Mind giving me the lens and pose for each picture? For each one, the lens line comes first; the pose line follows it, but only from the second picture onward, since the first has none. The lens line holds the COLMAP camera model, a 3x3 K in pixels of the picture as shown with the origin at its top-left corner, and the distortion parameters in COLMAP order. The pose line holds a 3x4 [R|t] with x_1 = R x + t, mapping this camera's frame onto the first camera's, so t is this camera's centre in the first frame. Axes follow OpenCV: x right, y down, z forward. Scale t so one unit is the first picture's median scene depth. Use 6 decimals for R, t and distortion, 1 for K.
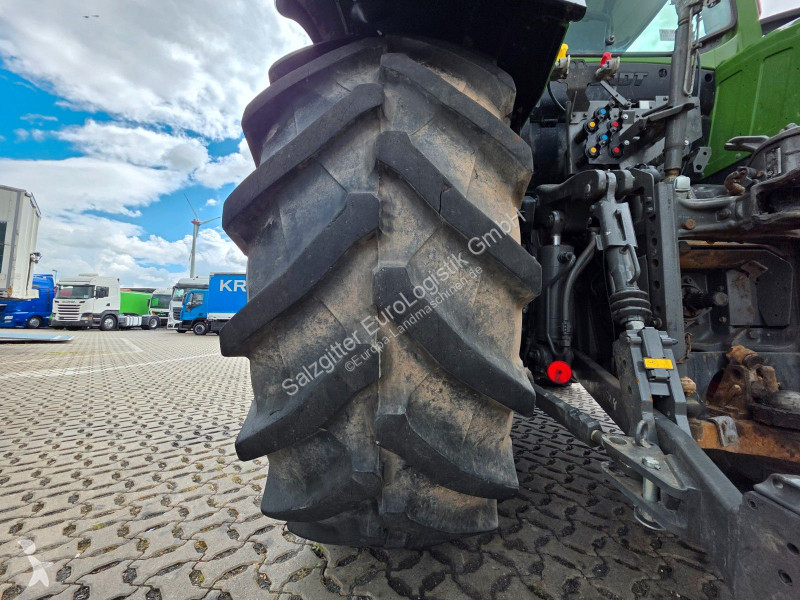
lens RADIAL K [[318.3, 0, 400.0], [0, 318.3, 300.0], [0, 0, 1]] dist [-0.002063, -0.000049]
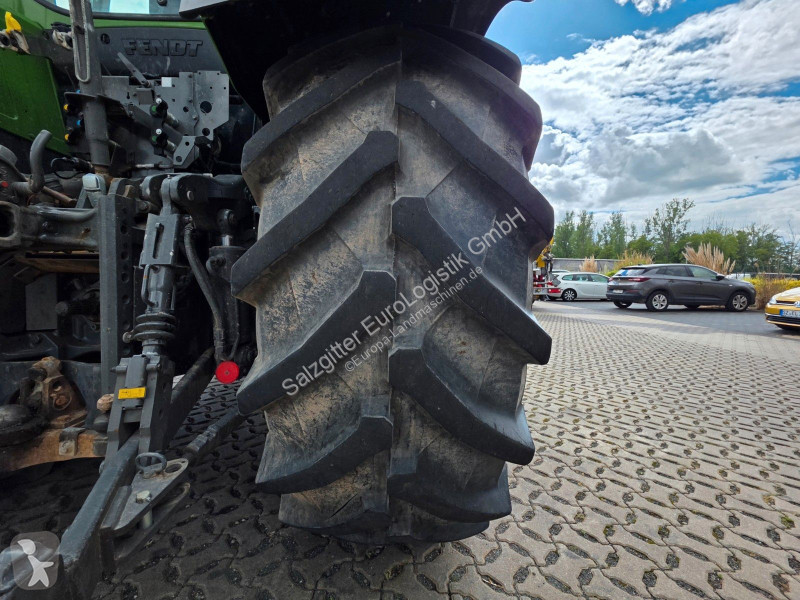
lens RADIAL K [[326.2, 0, 400.0], [0, 326.2, 300.0], [0, 0, 1]] dist [-0.000069, -0.000033]
pose [[0.999854, 0.013124, 0.010947, 2.802415], [-0.014452, 0.991192, 0.131641, -0.254382], [-0.009123, -0.131780, 0.991237, -0.022653]]
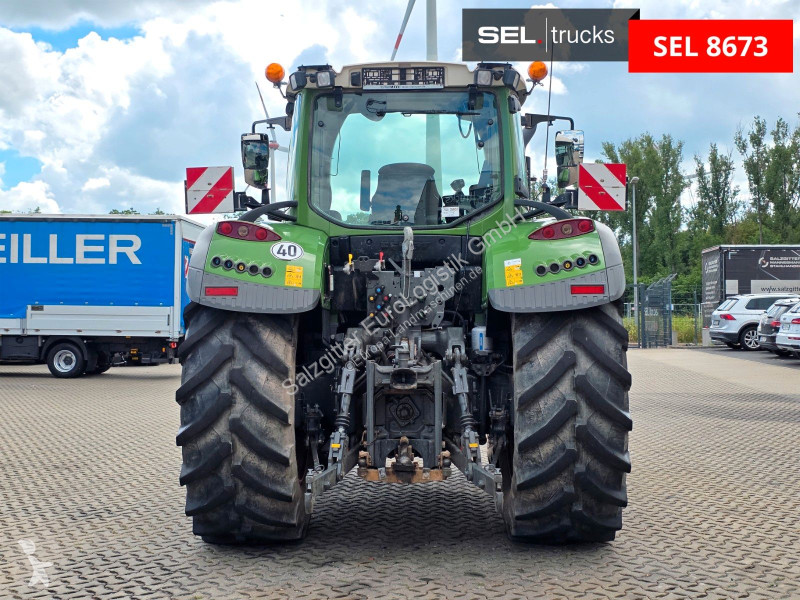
lens RADIAL K [[1063.8, 0, 400.0], [0, 1063.8, 300.0], [0, 0, 1]] dist [0.119497, -0.037680]
pose [[0.999728, -0.009808, -0.021161, 1.540348], [0.011289, 0.997411, 0.071017, -1.668706], [0.020410, -0.071237, 0.997251, -7.870676]]
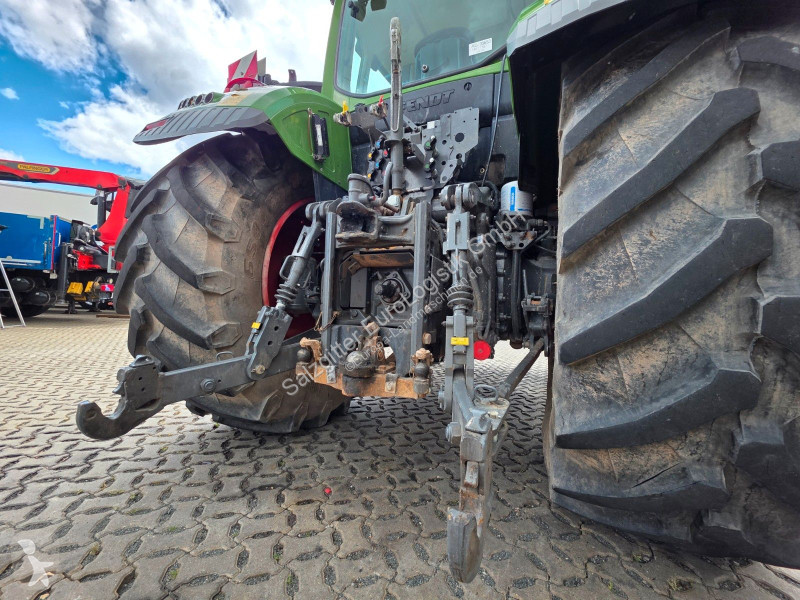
lens RADIAL K [[318.3, 0, 400.0], [0, 318.3, 300.0], [0, 0, 1]] dist [-0.002063, -0.000049]
pose [[0.911348, 0.018939, -0.411201, 2.268404], [0.001442, 0.998788, 0.049200, -0.043069], [0.411634, -0.045431, 0.910216, -0.304426]]
